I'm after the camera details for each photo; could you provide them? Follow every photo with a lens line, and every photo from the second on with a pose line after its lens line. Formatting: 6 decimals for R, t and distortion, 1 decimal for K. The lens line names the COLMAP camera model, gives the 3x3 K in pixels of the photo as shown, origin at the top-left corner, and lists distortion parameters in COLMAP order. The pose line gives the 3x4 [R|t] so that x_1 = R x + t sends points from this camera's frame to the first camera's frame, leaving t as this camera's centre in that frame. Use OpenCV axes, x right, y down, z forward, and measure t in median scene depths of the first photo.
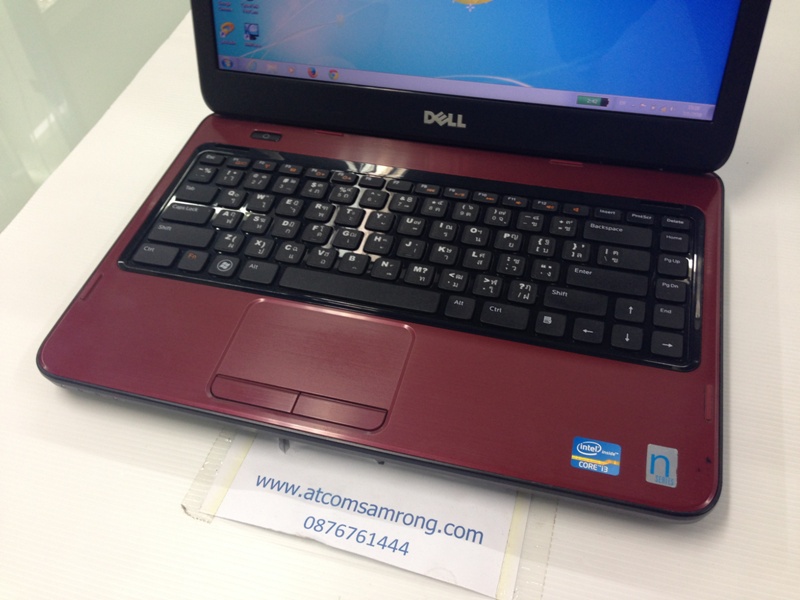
lens RADIAL K [[769.2, 0, 400.0], [0, 769.2, 300.0], [0, 0, 1]] dist [0.007996, 0.005078]
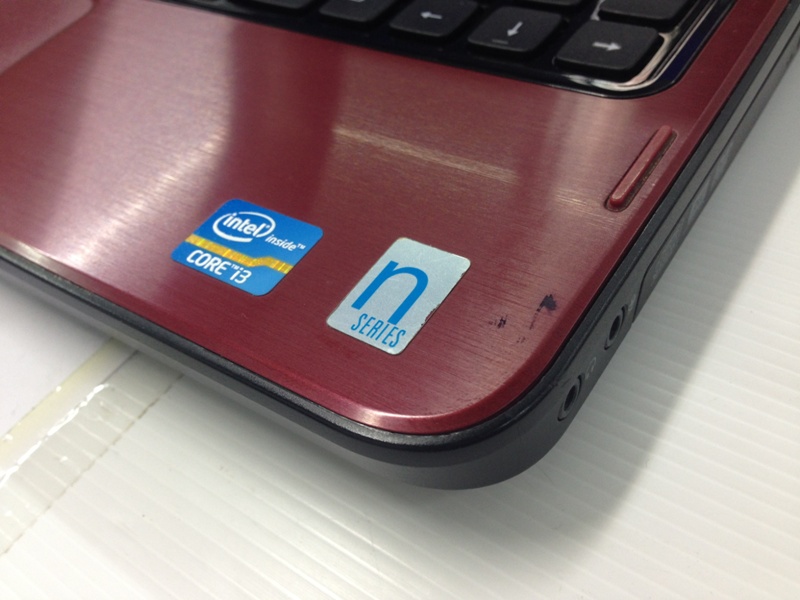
lens RADIAL K [[769.2, 0, 400.0], [0, 769.2, 300.0], [0, 0, 1]] dist [0.007996, 0.005078]
pose [[0.941941, 0.165319, -0.292261, 0.317231], [-0.158437, 0.986238, 0.047240, 0.148056], [0.296049, 0.001808, 0.955171, 0.507161]]
